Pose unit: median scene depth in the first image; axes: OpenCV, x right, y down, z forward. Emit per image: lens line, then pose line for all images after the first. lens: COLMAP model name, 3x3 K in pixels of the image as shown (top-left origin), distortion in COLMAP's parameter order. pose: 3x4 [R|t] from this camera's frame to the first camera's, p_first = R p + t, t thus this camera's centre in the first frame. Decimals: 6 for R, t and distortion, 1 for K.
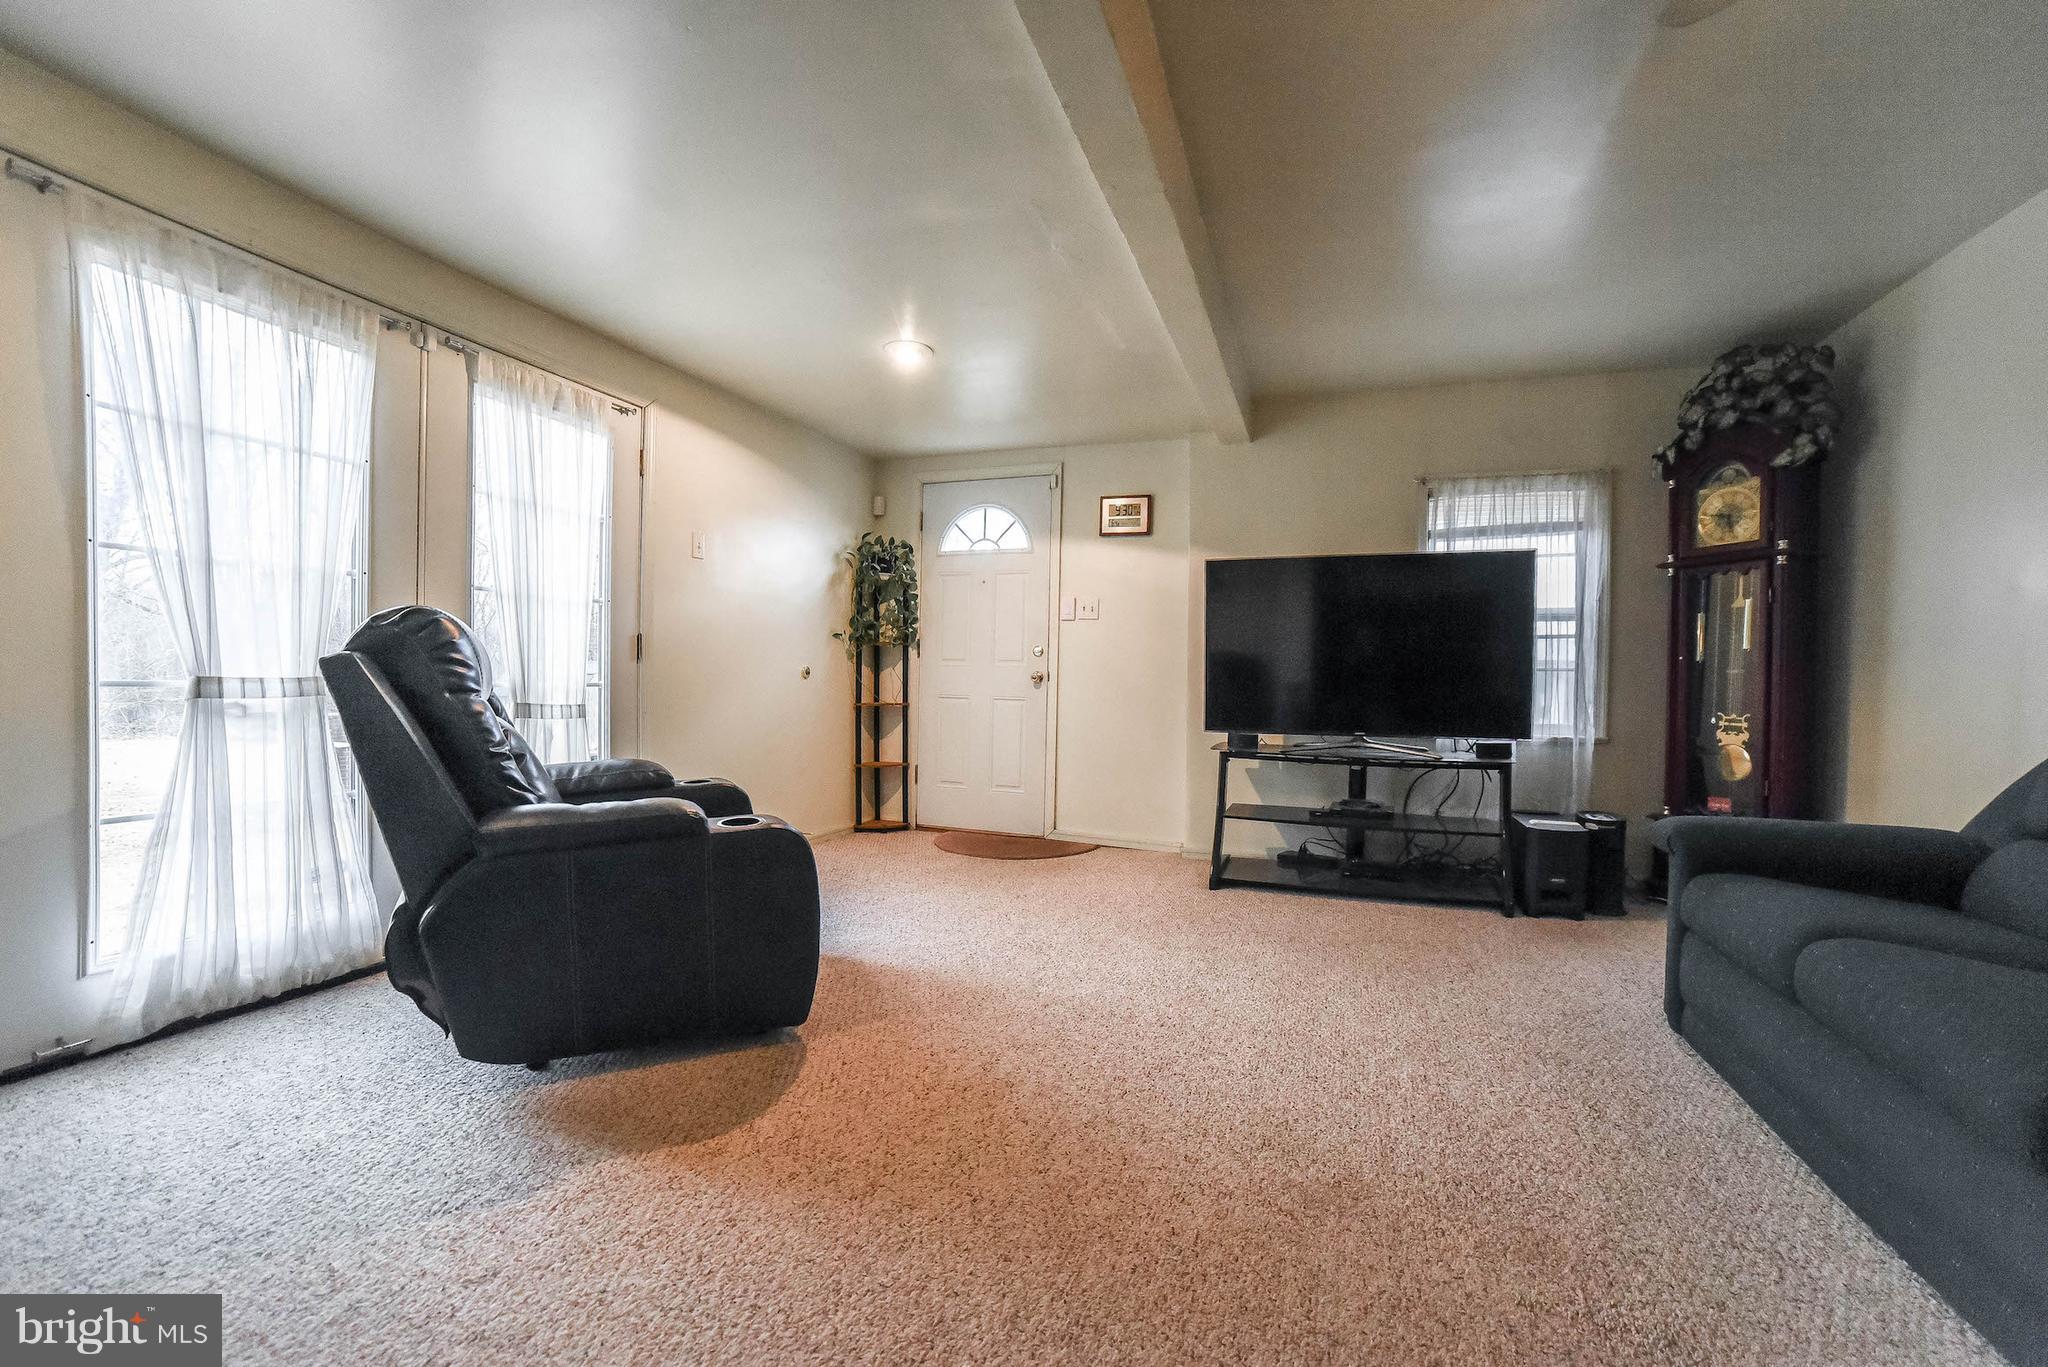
lens RADIAL K [[848.3, 0, 1021.3], [0, 848.3, 696.9], [0, 0, 1]] dist [-0.091381, 0.039287]
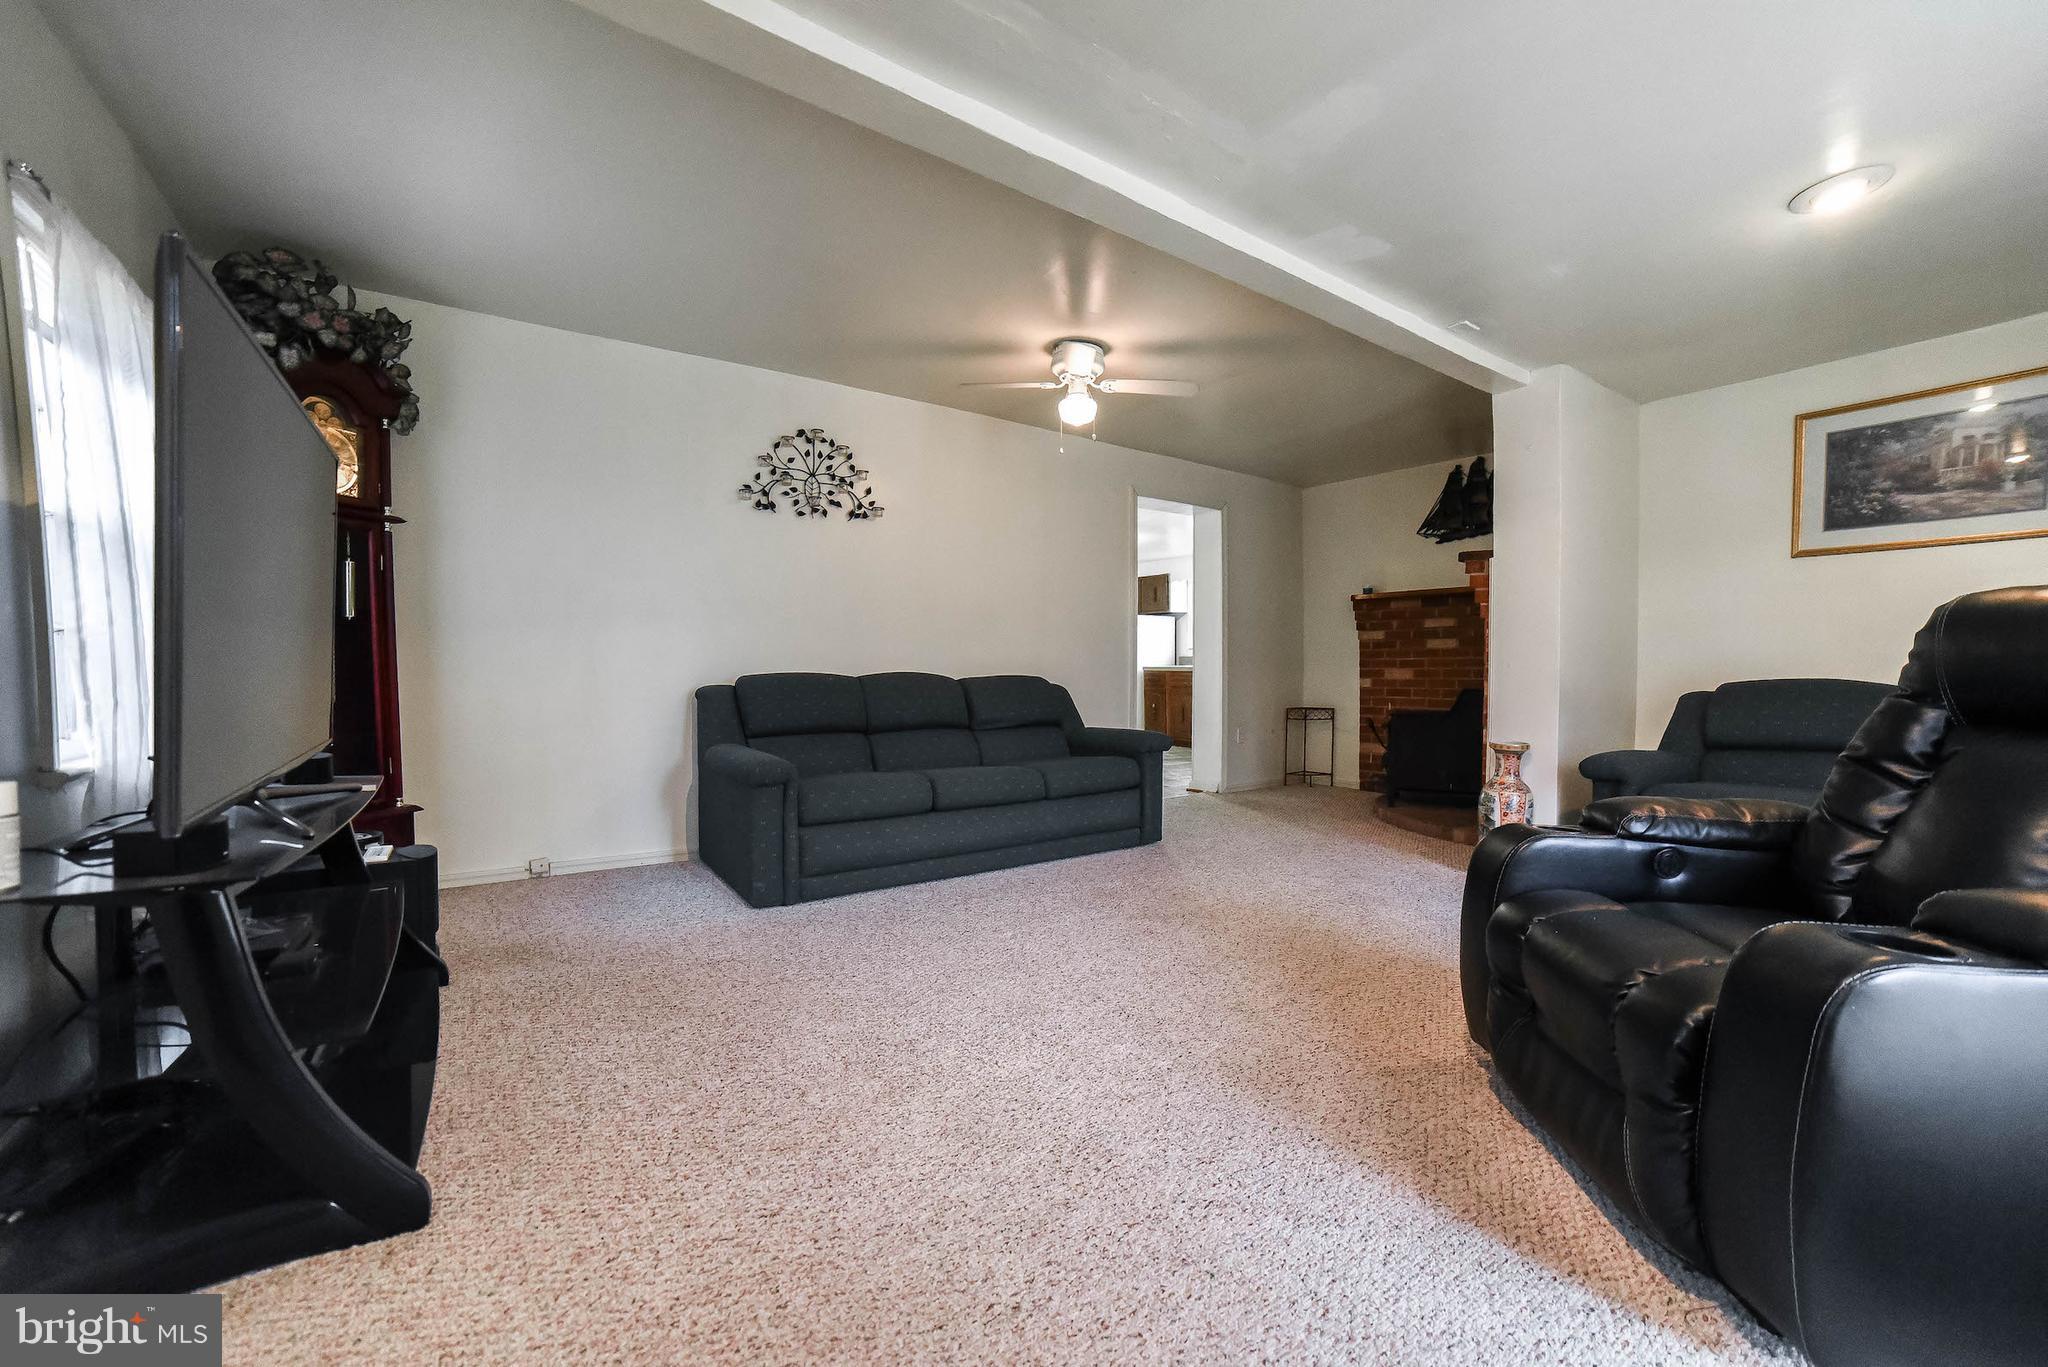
lens RADIAL K [[802.8, 0, 1035.0], [0, 802.8, 701.6], [0, 0, 1]] dist [-0.060714, 0.032217]
pose [[-0.832707, -0.043880, 0.551973, -0.198533], [-0.002681, 0.997163, 0.075227, -0.032398], [-0.553708, 0.061163, -0.830462, 1.232165]]
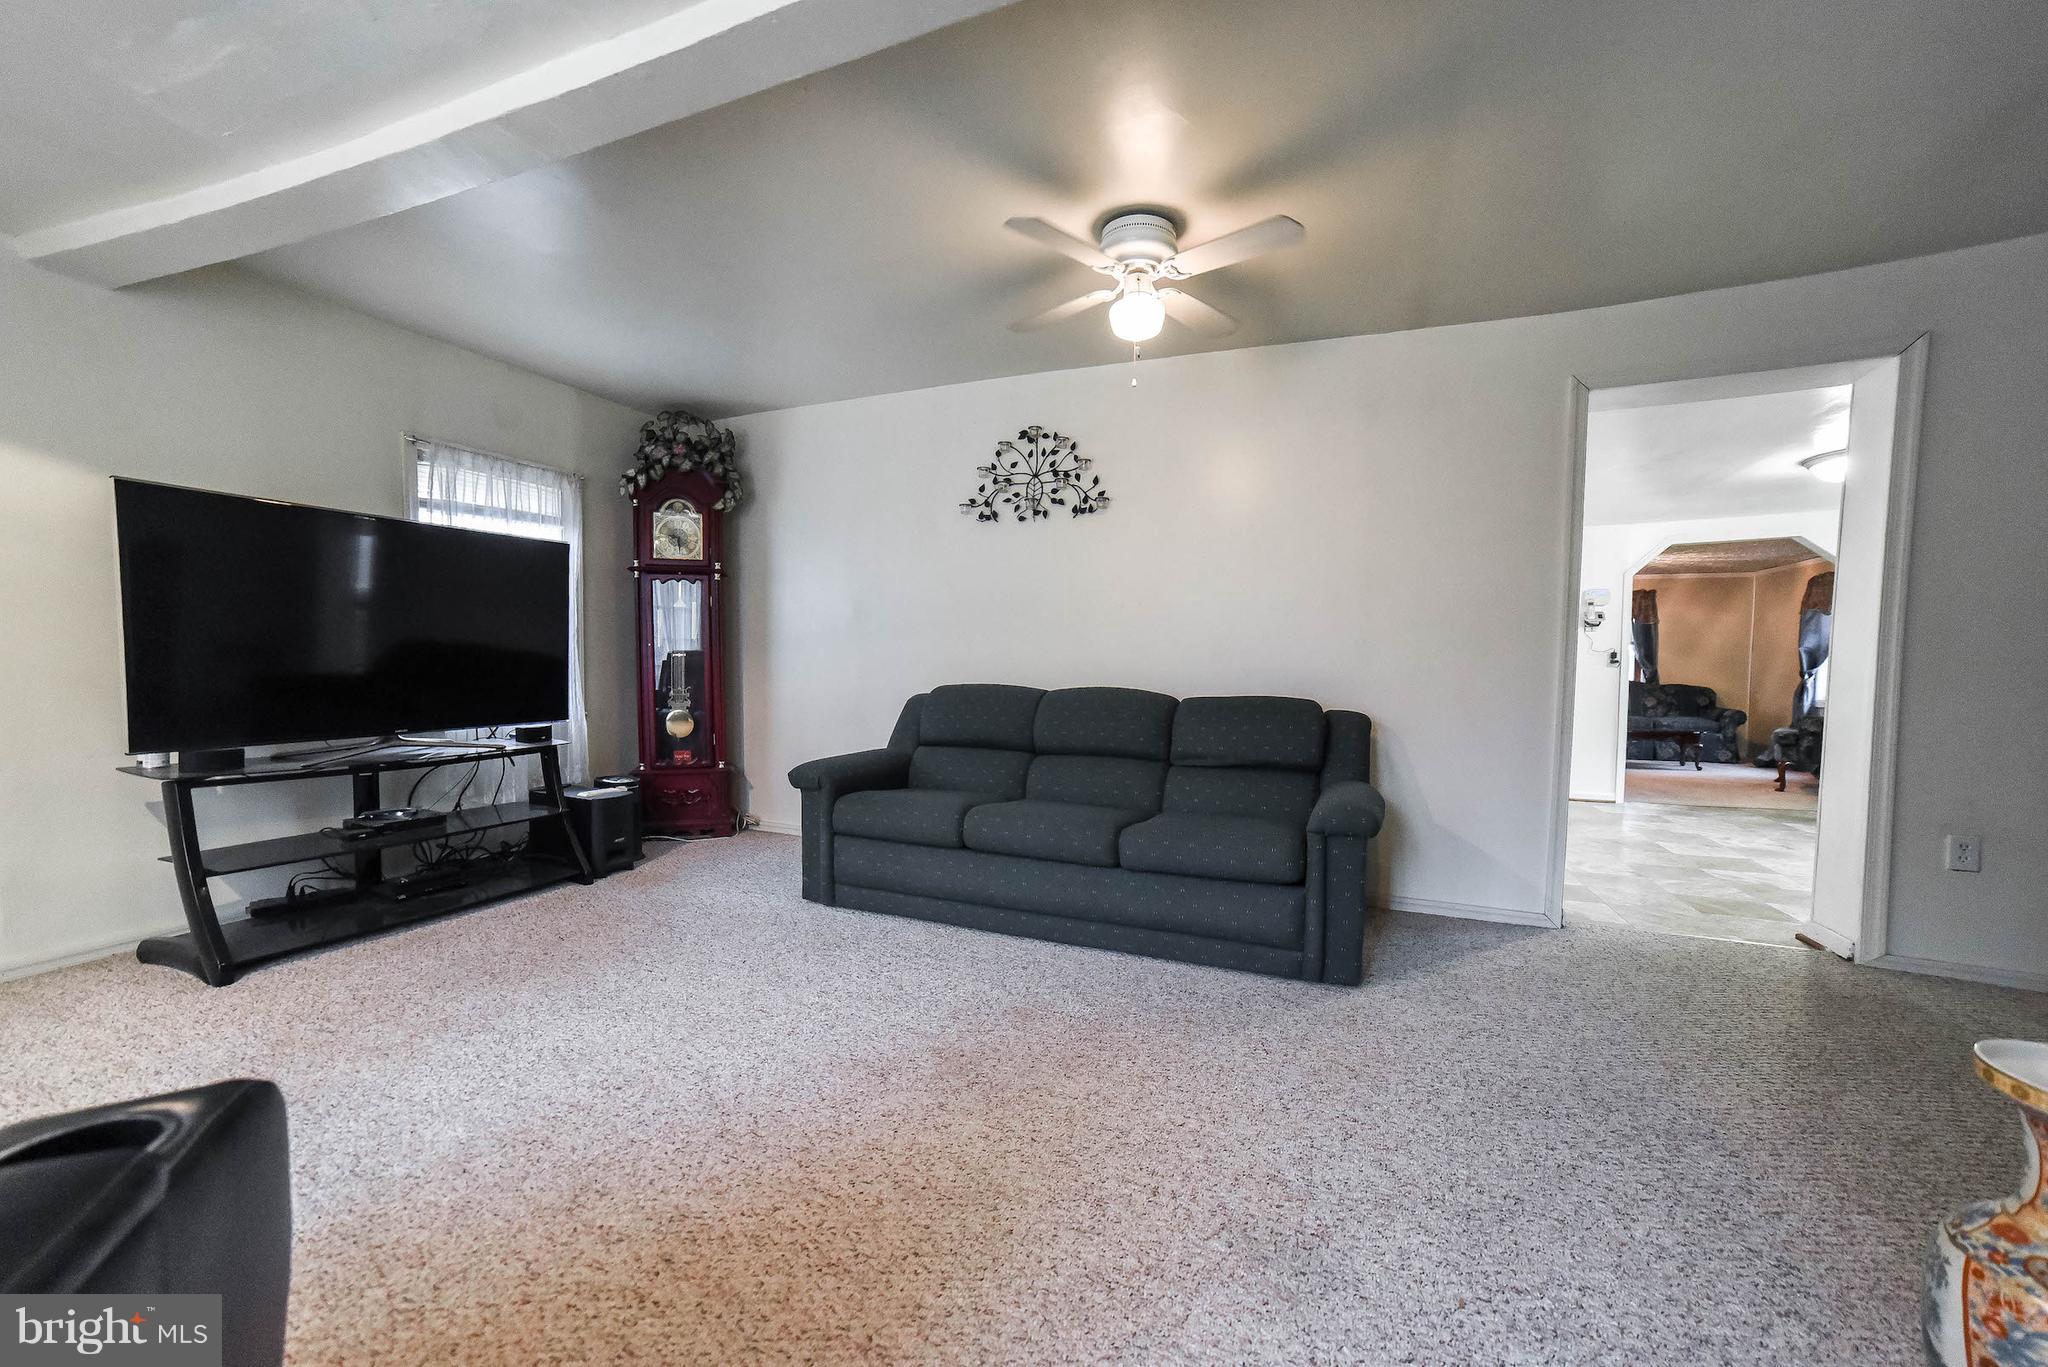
lens RADIAL K [[802.8, 0, 1035.0], [0, 802.8, 701.6], [0, 0, 1]] dist [-0.060714, 0.032217]
pose [[0.032508, -0.067245, 0.997207, -0.399975], [0.008866, 0.997714, 0.066990, -0.036979], [-0.999432, 0.006664, 0.033030, 0.363279]]
